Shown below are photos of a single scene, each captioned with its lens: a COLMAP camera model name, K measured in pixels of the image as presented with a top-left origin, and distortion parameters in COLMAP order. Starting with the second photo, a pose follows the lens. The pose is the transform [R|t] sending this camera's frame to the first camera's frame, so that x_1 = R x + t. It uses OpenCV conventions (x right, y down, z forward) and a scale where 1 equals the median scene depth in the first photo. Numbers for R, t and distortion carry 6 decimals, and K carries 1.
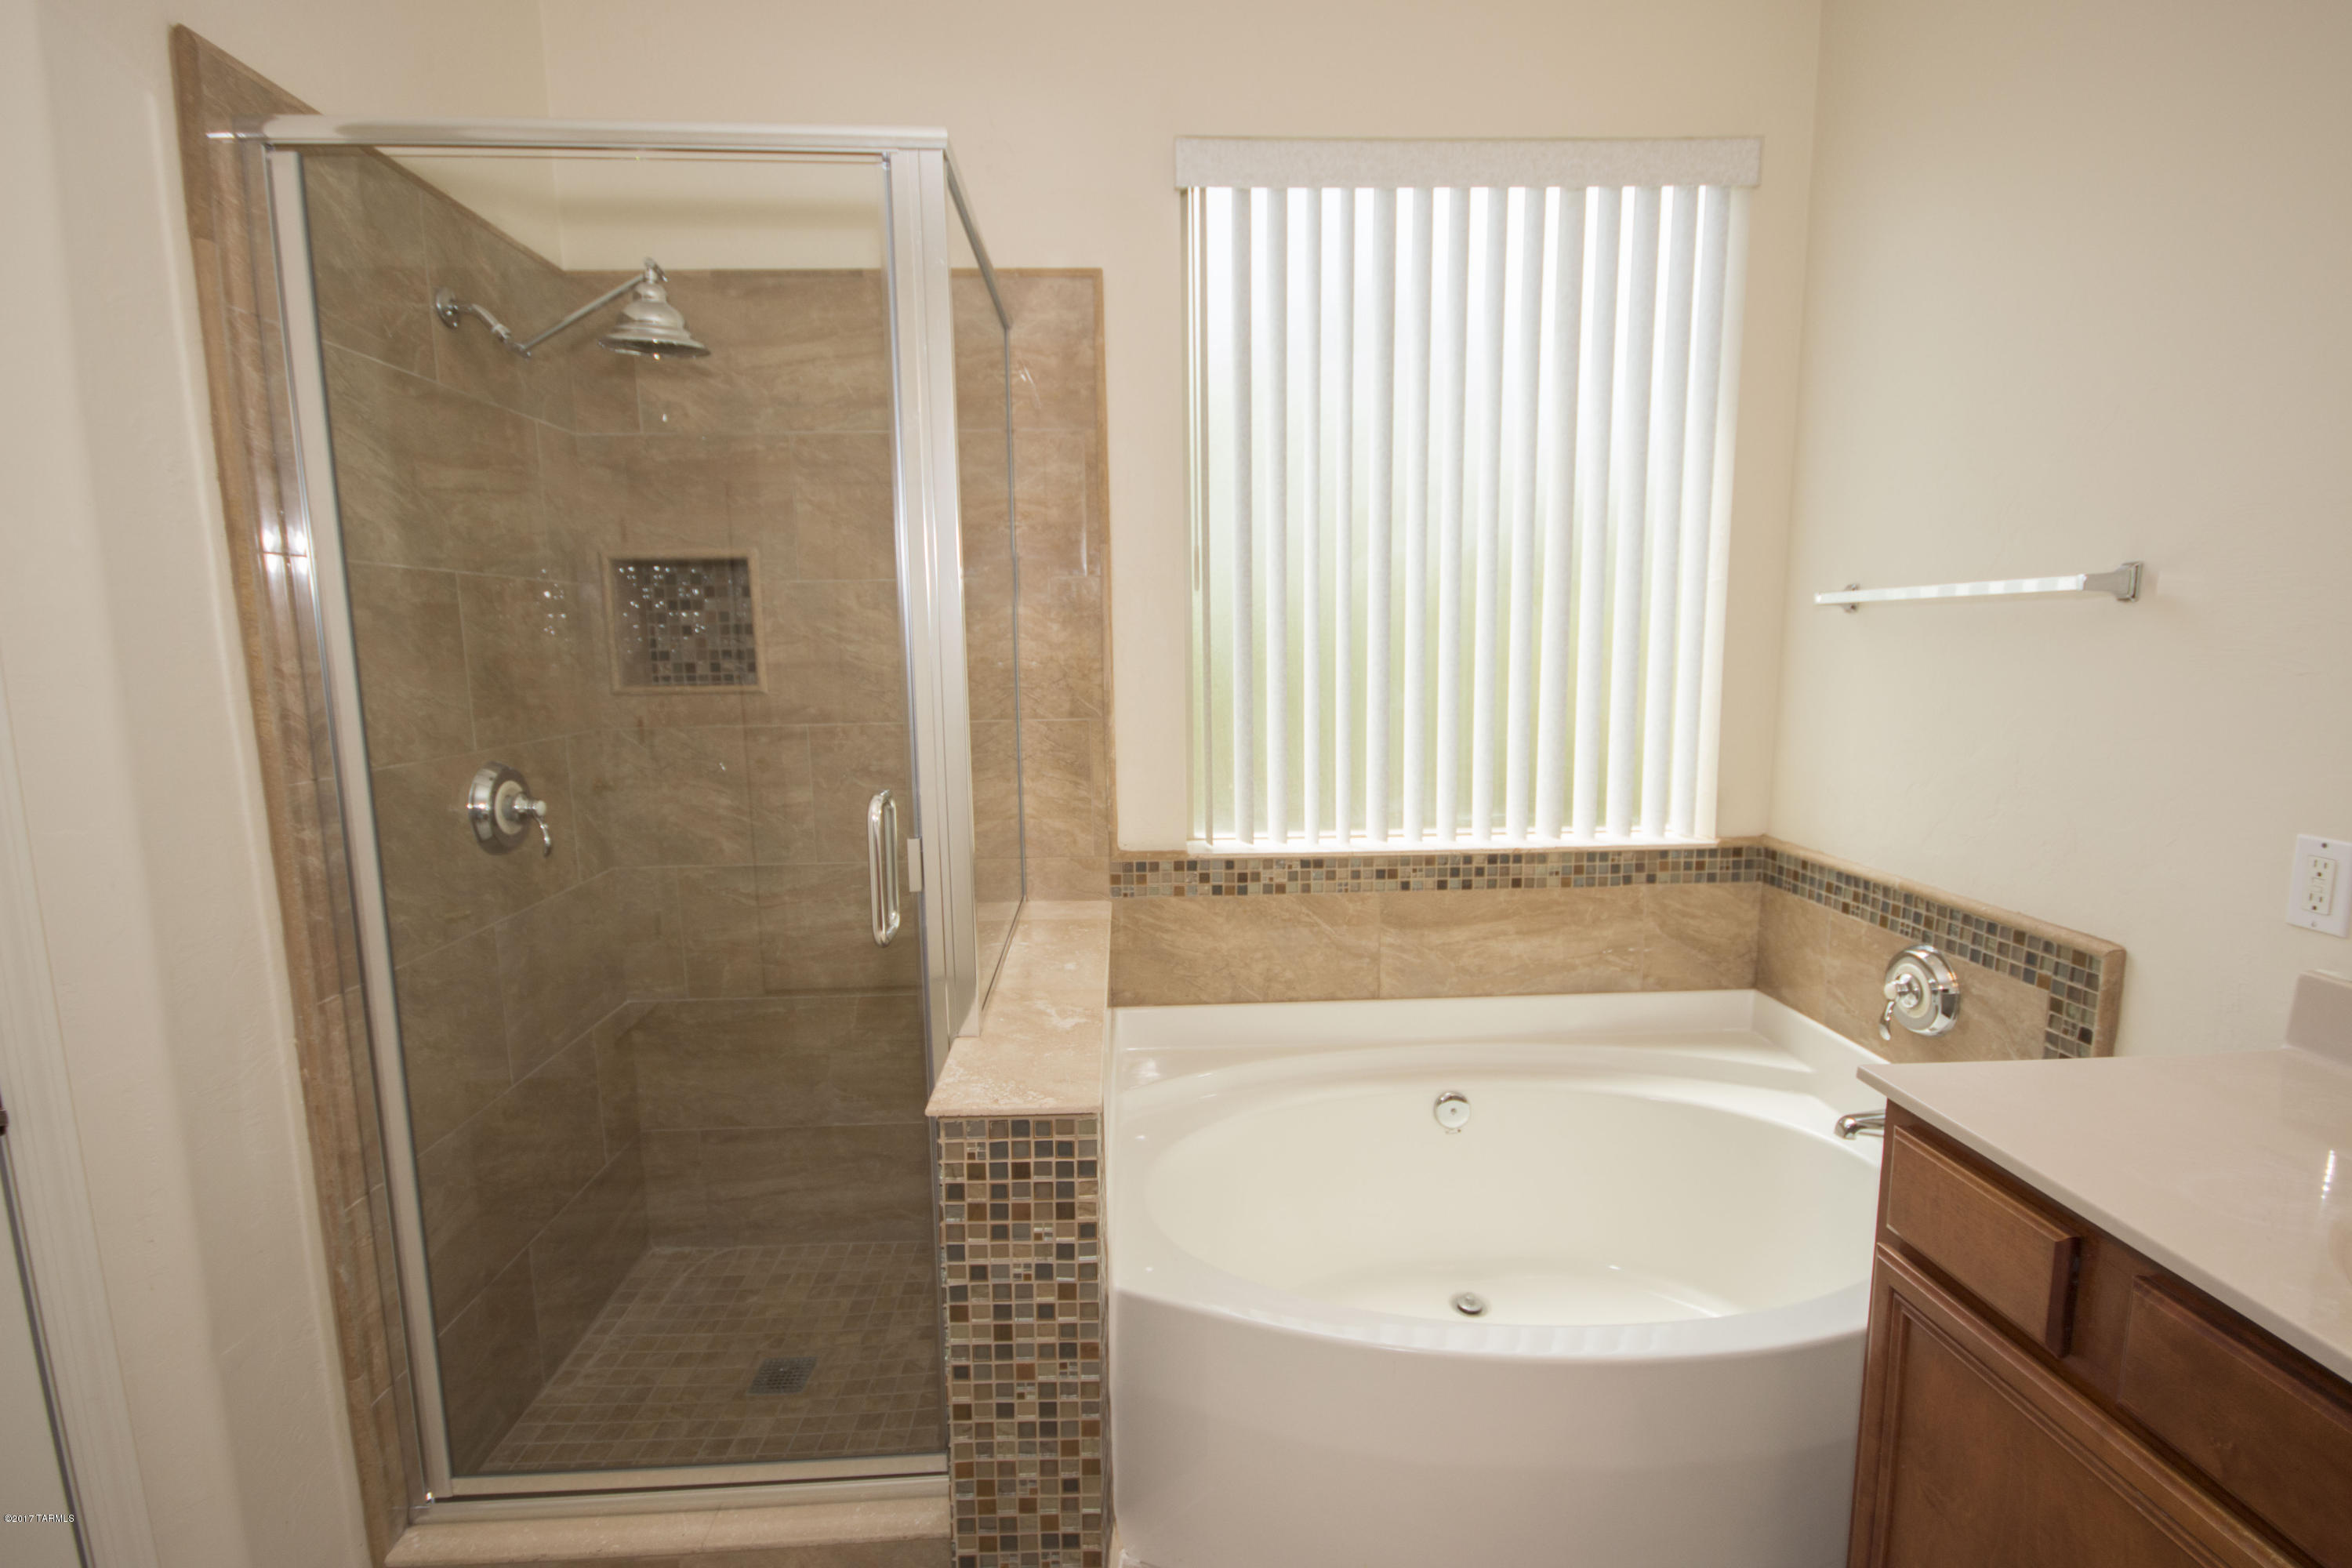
lens RADIAL K [[1076.5, 0, 1167.9], [0, 1076.5, 797.8], [0, 0, 1]] dist [0.005071, -0.008440]
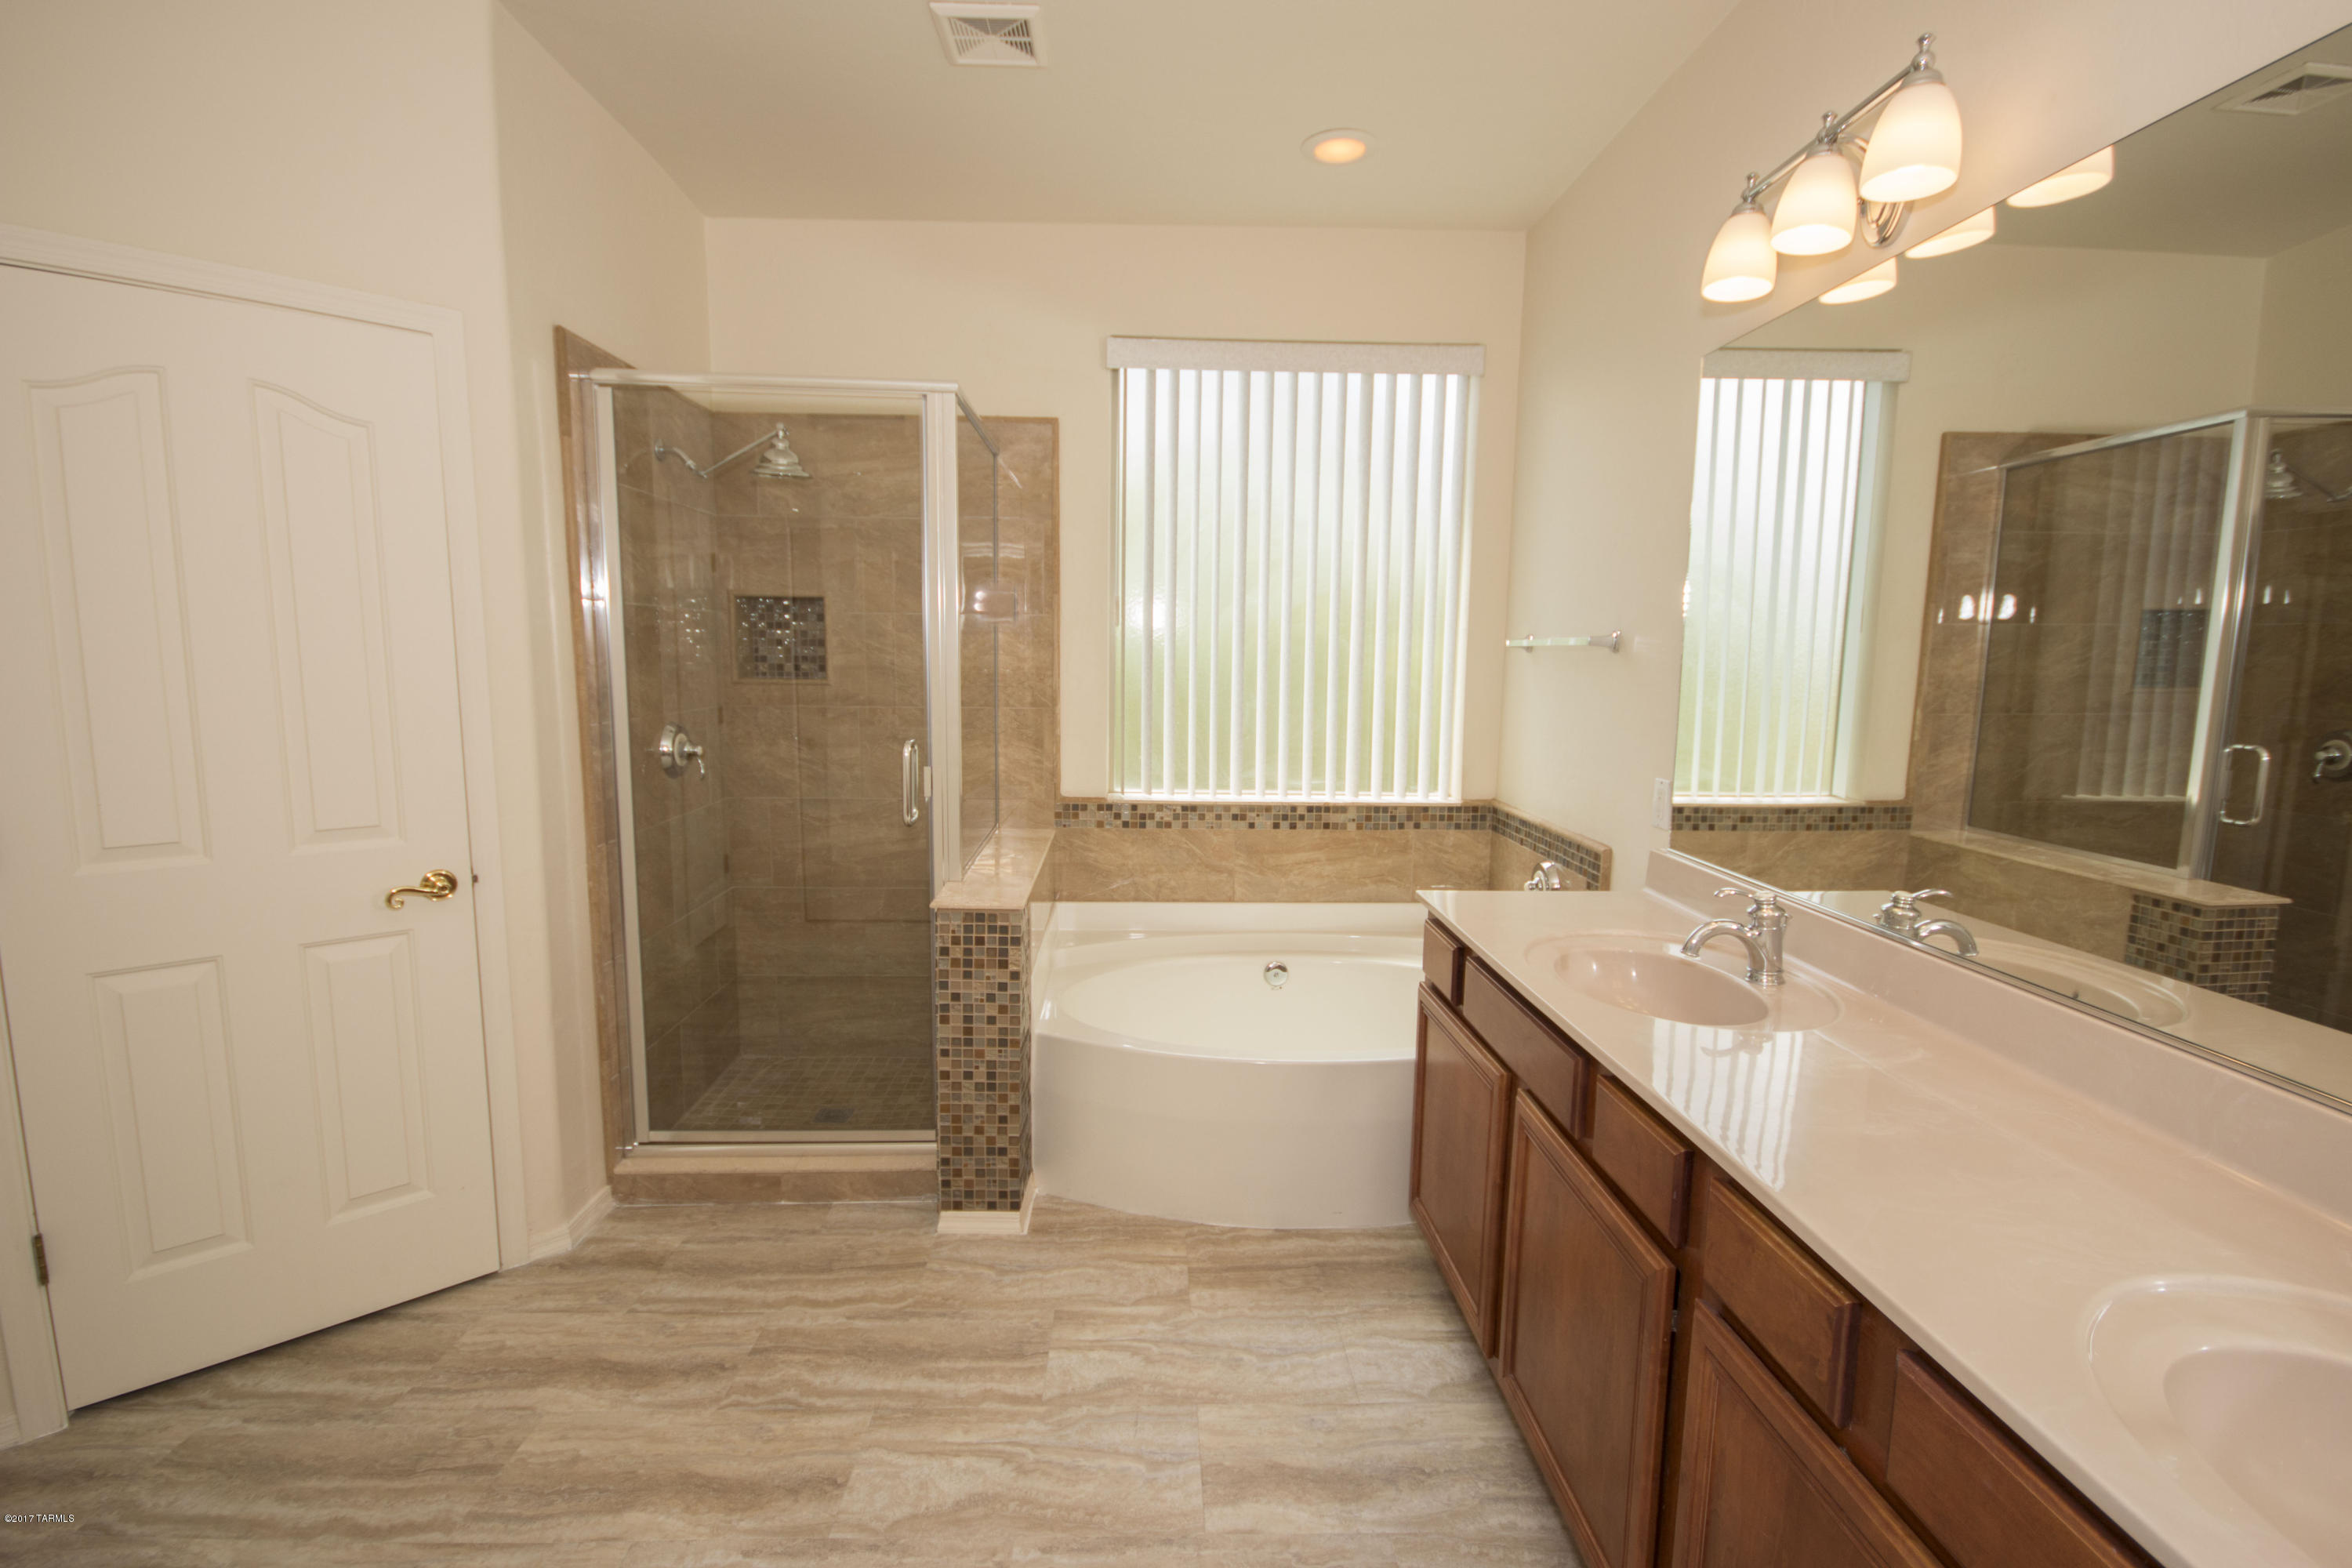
lens RADIAL K [[1076.5, 0, 1170.3], [0, 1076.5, 793.4], [0, 0, 1]] dist [0.005071, -0.008440]
pose [[0.999593, 0.028415, -0.002551, 0.121141], [-0.028447, 0.999503, -0.013565, 0.066884], [0.002164, 0.013632, 0.999905, -0.552381]]
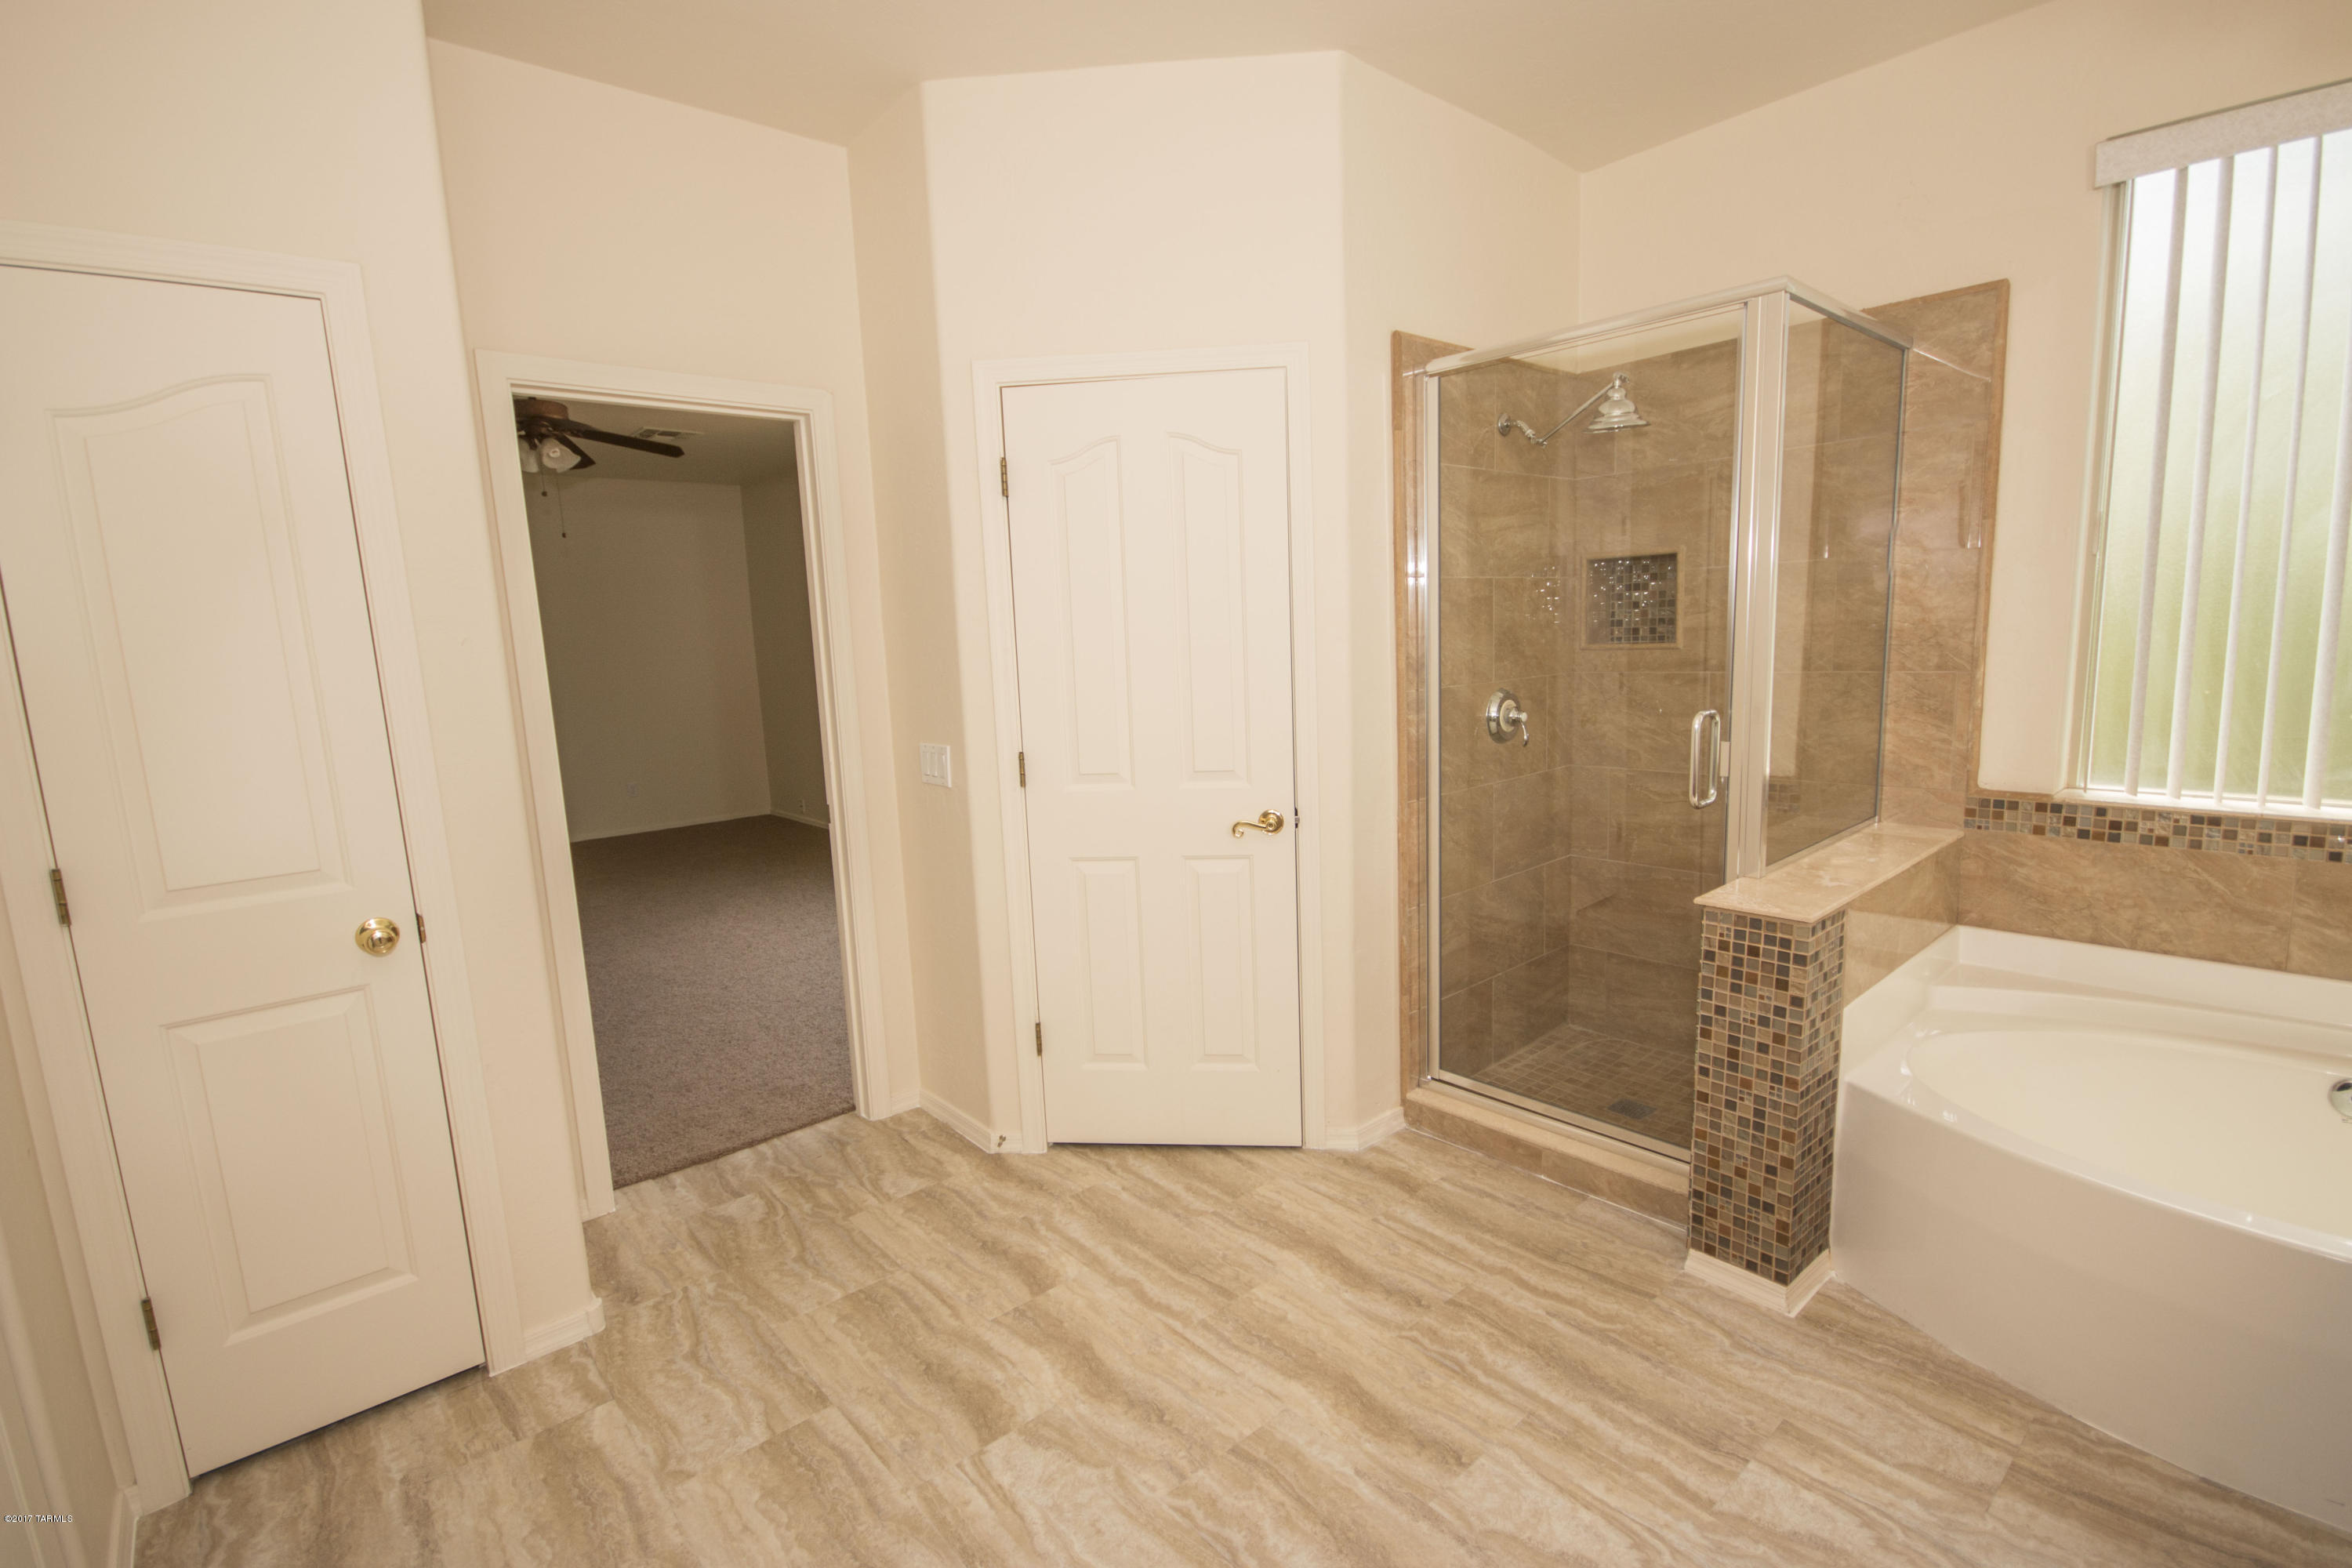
lens RADIAL K [[1076.5, 0, 1178.9], [0, 1076.5, 792.3], [0, 0, 1]] dist [0.005071, -0.008440]
pose [[0.628589, 0.103275, -0.770850, 0.329915], [-0.080237, 0.994467, 0.067805, 0.048278], [0.773587, 0.019229, 0.633398, -0.407045]]
